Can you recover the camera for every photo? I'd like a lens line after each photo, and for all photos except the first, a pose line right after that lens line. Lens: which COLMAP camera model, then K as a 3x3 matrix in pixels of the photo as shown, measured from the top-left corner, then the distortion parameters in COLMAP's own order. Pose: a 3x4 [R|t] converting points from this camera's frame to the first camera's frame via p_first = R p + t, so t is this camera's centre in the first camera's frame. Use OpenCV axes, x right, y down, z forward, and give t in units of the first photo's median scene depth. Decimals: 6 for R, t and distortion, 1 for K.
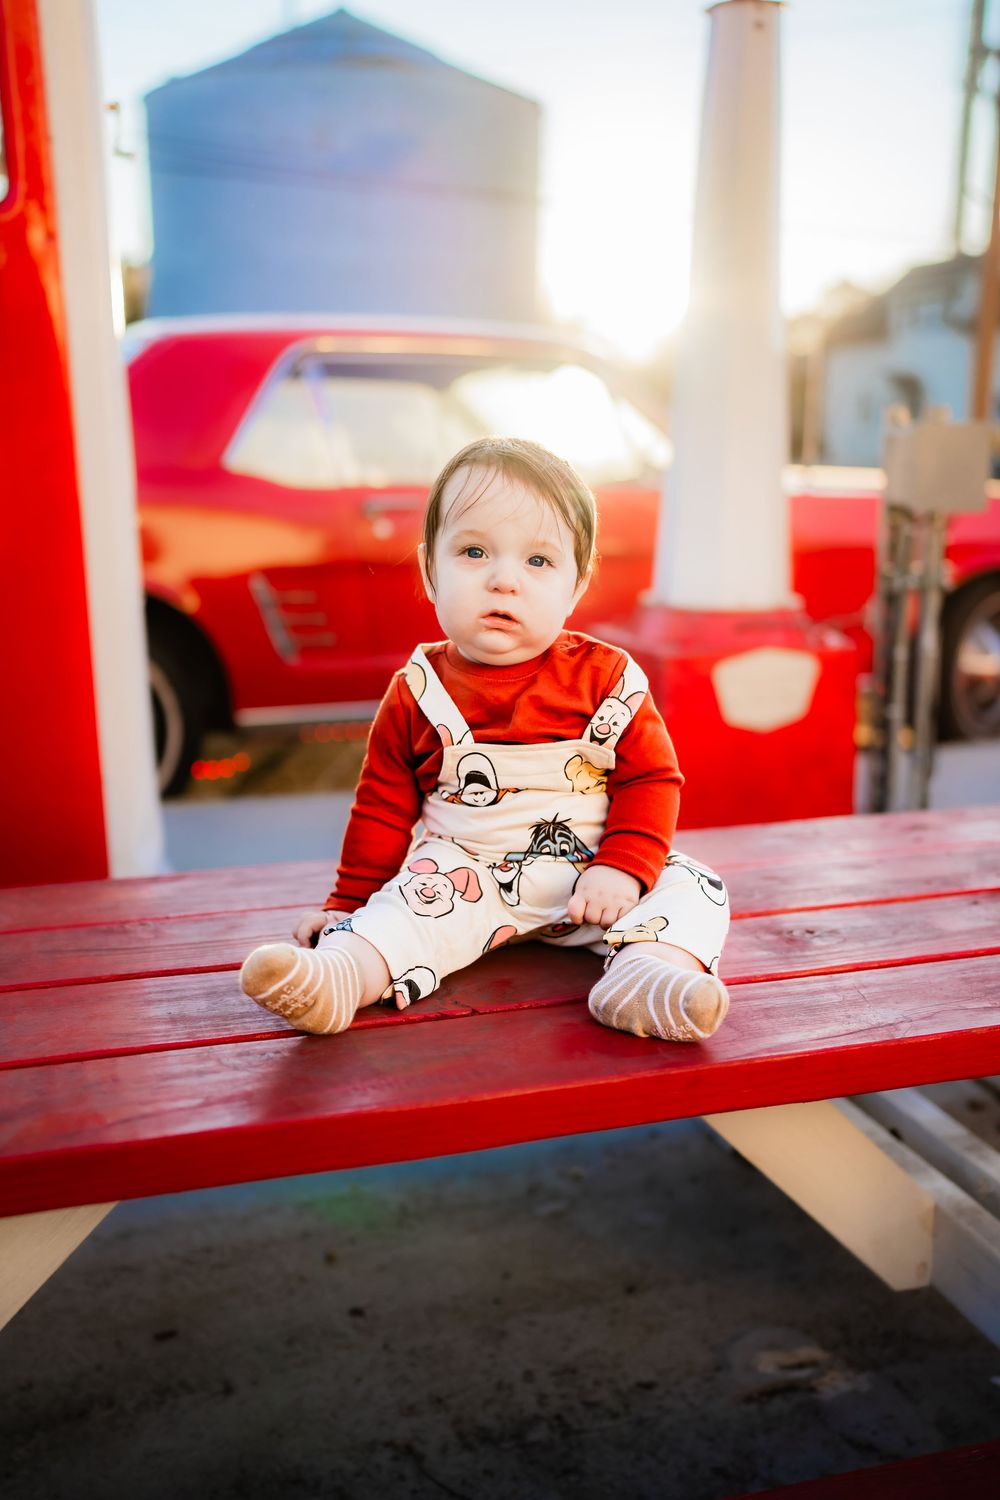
lens RADIAL K [[1534.6, 0, 500.0], [0, 1534.6, 750.0], [0, 0, 1]] dist [-0.005526, 0.135056]
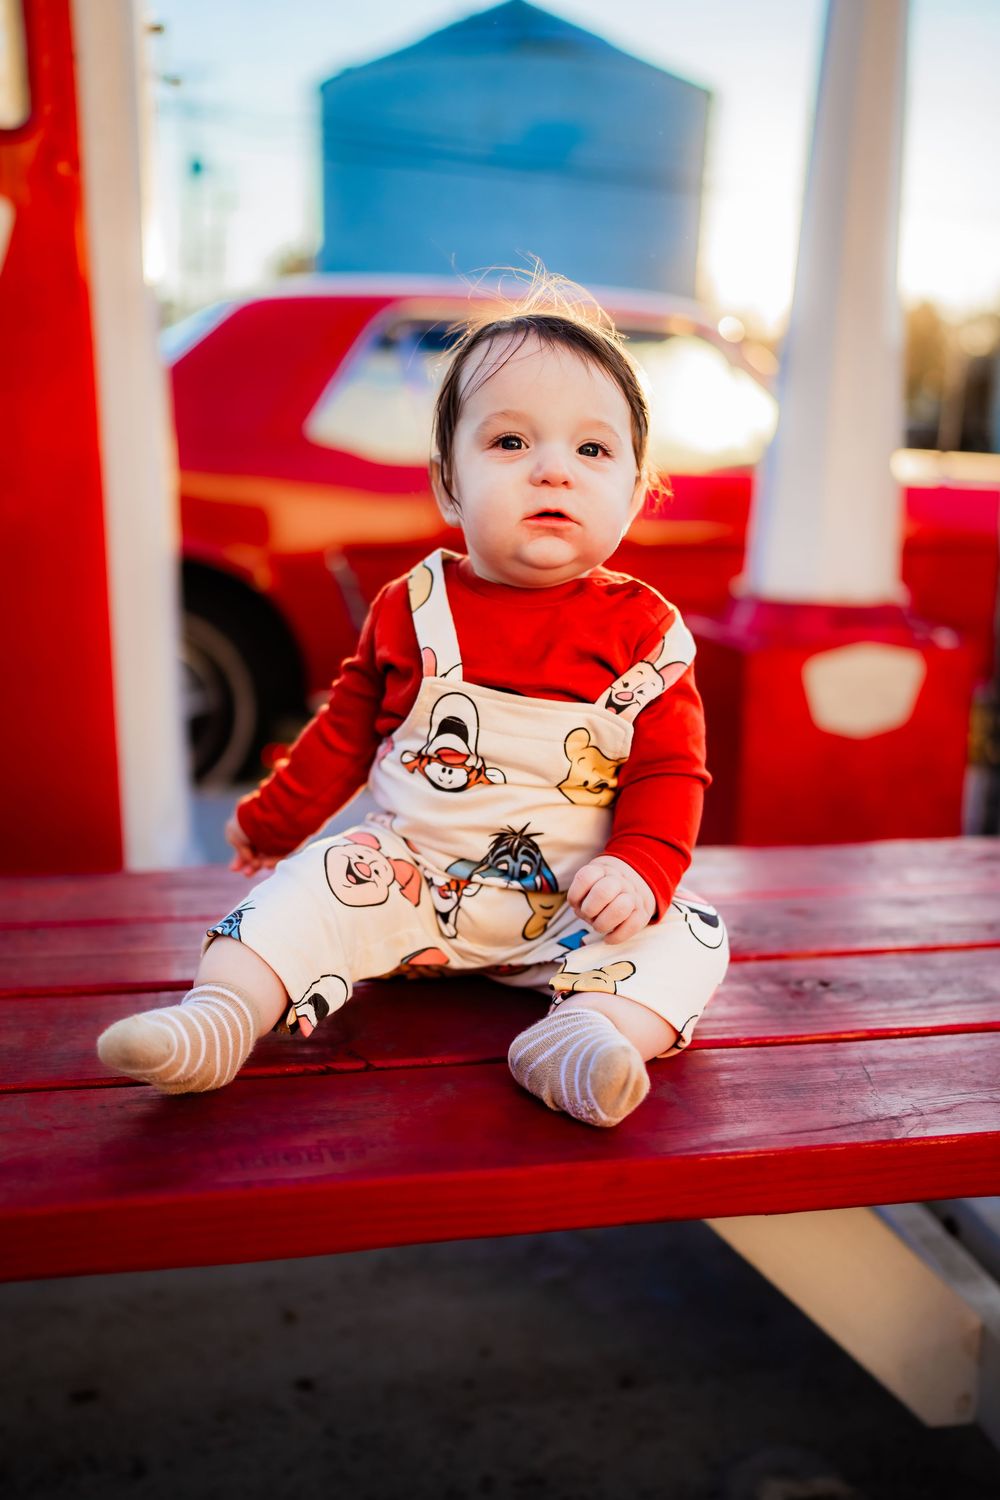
lens RADIAL K [[1534.6, 0, 500.0], [0, 1534.6, 750.0], [0, 0, 1]] dist [-0.005526, 0.135056]
pose [[0.994114, 0.041819, -0.099938, 0.102726], [-0.041574, 0.999125, 0.004533, -0.000978], [0.100040, -0.000351, 0.994983, 0.170998]]
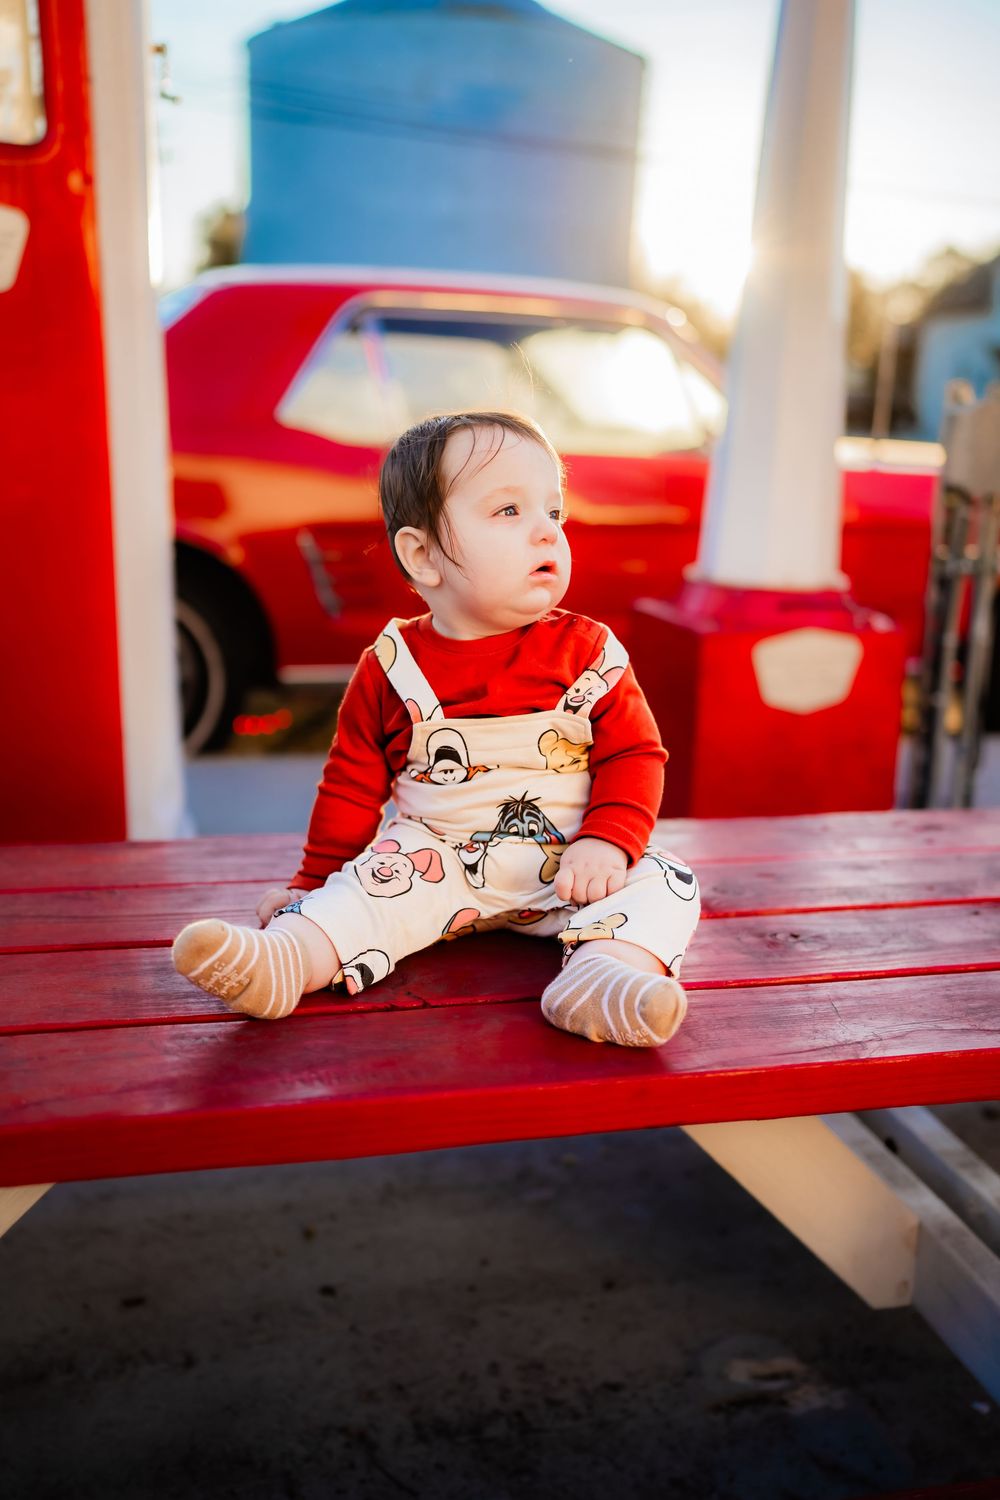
lens RADIAL K [[1534.6, 0, 500.0], [0, 1534.6, 750.0], [0, 0, 1]] dist [-0.005526, 0.135056]
pose [[0.997653, 0.046589, -0.050172, 0.058395], [-0.045263, 0.998604, 0.027246, -0.014313], [0.051371, -0.024911, 0.998369, 0.036123]]
